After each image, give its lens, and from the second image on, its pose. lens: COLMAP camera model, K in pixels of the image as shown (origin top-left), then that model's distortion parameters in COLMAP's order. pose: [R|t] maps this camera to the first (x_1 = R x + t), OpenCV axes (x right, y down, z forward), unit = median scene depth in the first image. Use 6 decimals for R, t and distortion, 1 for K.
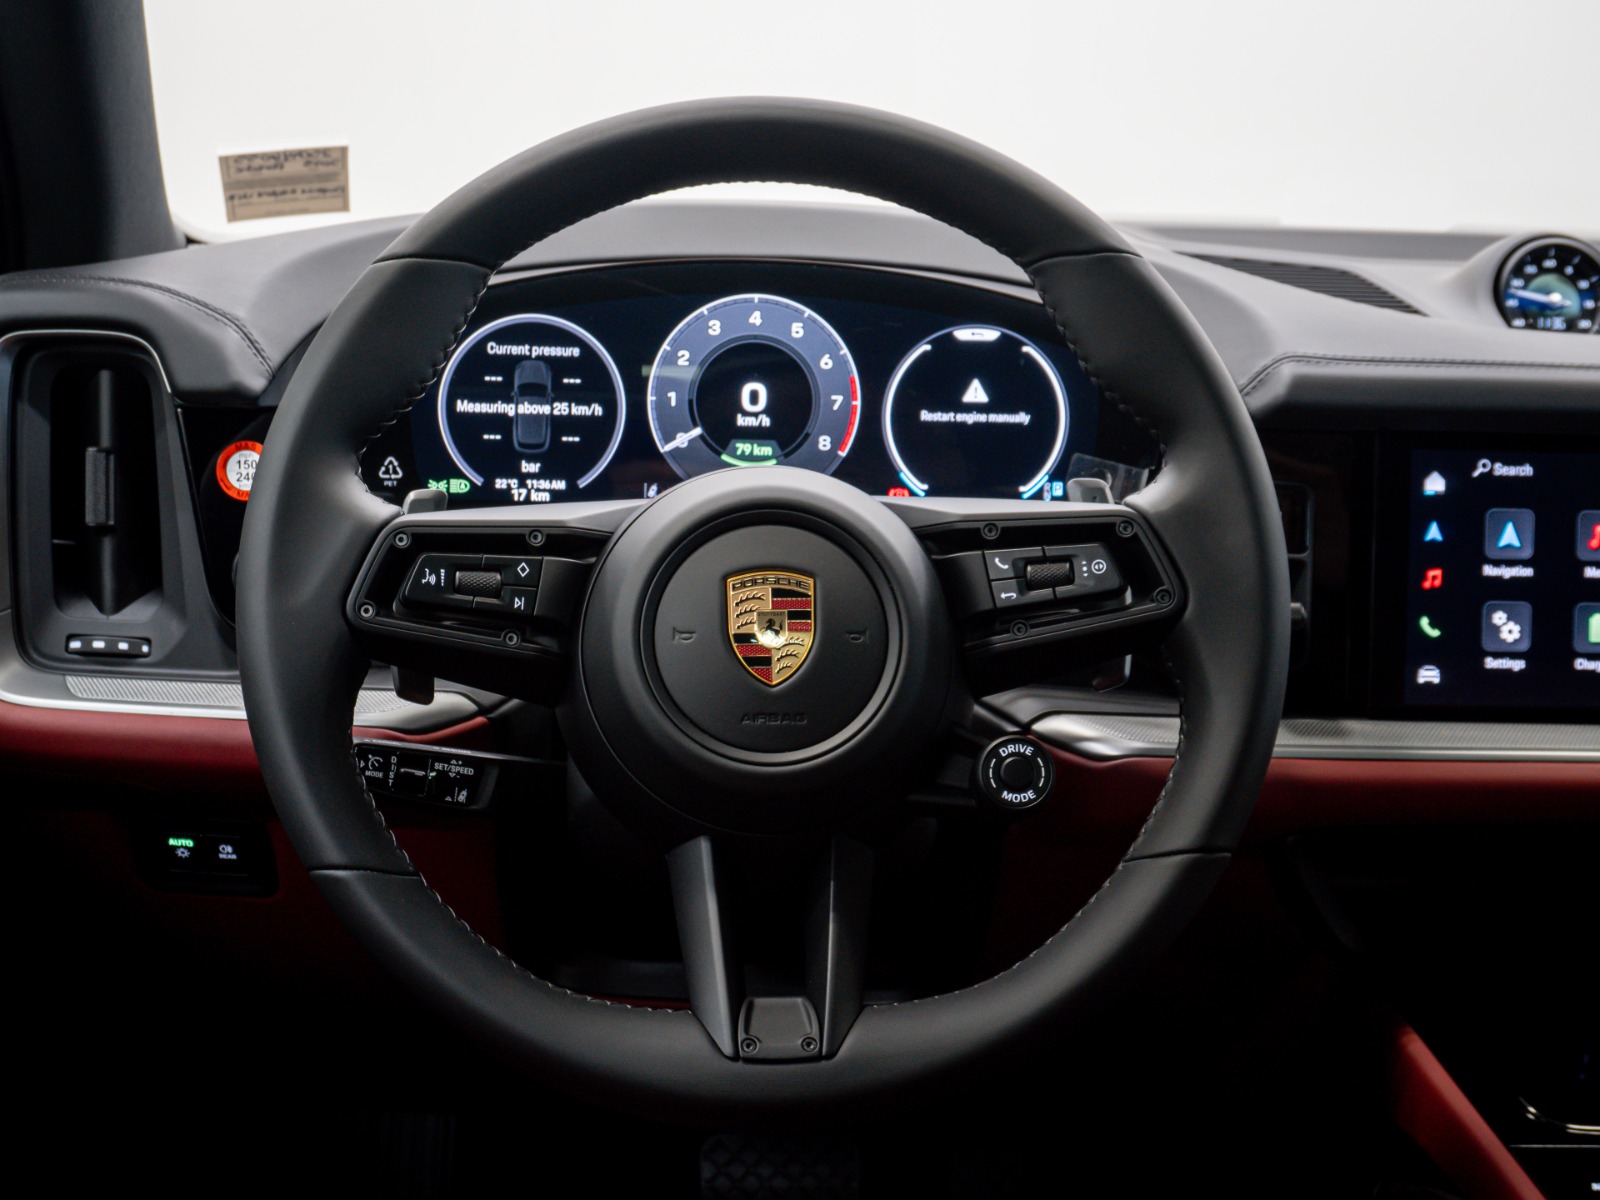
lens RADIAL K [[2104.7, 0, 793.0], [0, 2104.7, 547.1], [0, 0, 1]] dist [-0.161308, 0.056620]
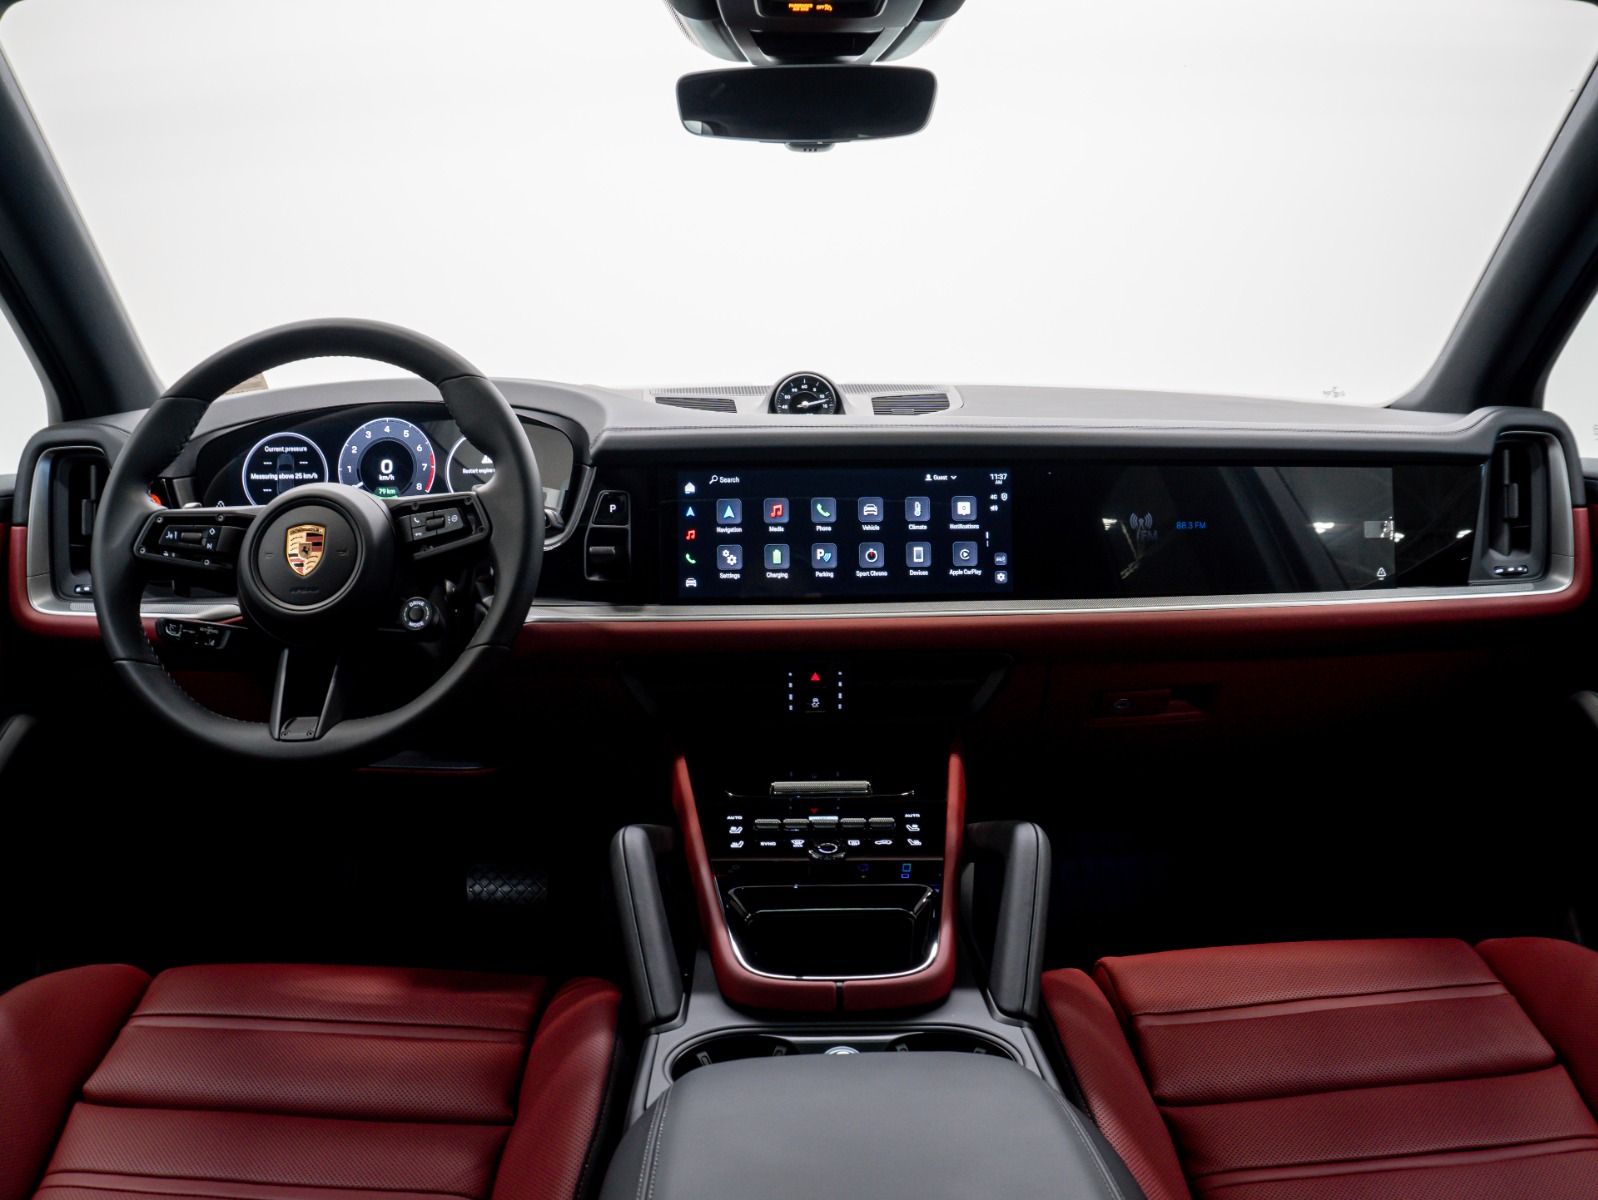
lens RADIAL K [[1241.0, 0, 802.7], [0, 1241.0, 584.0], [0, 0, 1]] dist [-0.241364, 0.089631]
pose [[0.999363, -0.035586, 0.002624, 0.395831], [0.035664, 0.998503, -0.041481, 0.112384], [-0.001144, 0.041548, 0.999136, -0.198819]]
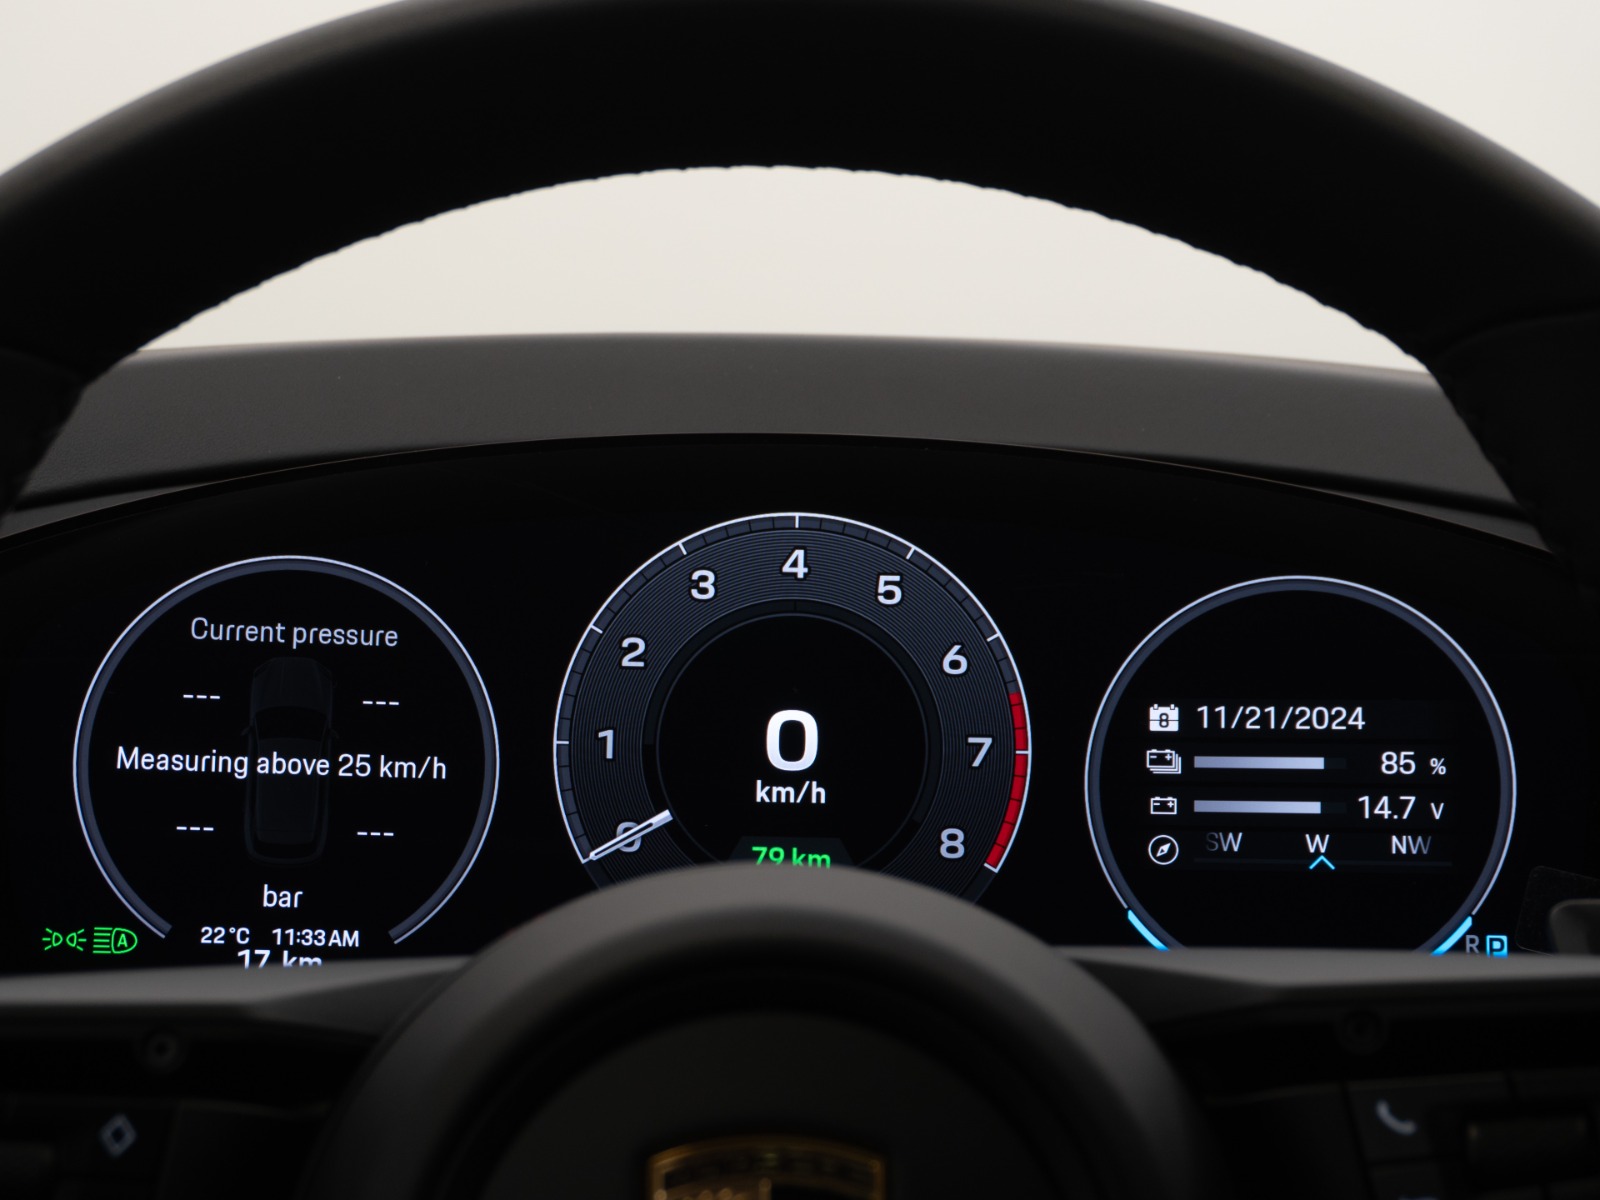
lens RADIAL K [[3163.0, 0, 800.0], [0, 3163.0, 600.0], [0, 0, 1]] dist [0.036560, 0.019994]
pose [[0.998340, -0.007146, -0.057144, 0.021838], [-0.001972, 0.987449, -0.157926, 0.004862], [0.057555, 0.157776, 0.985796, 0.345610]]
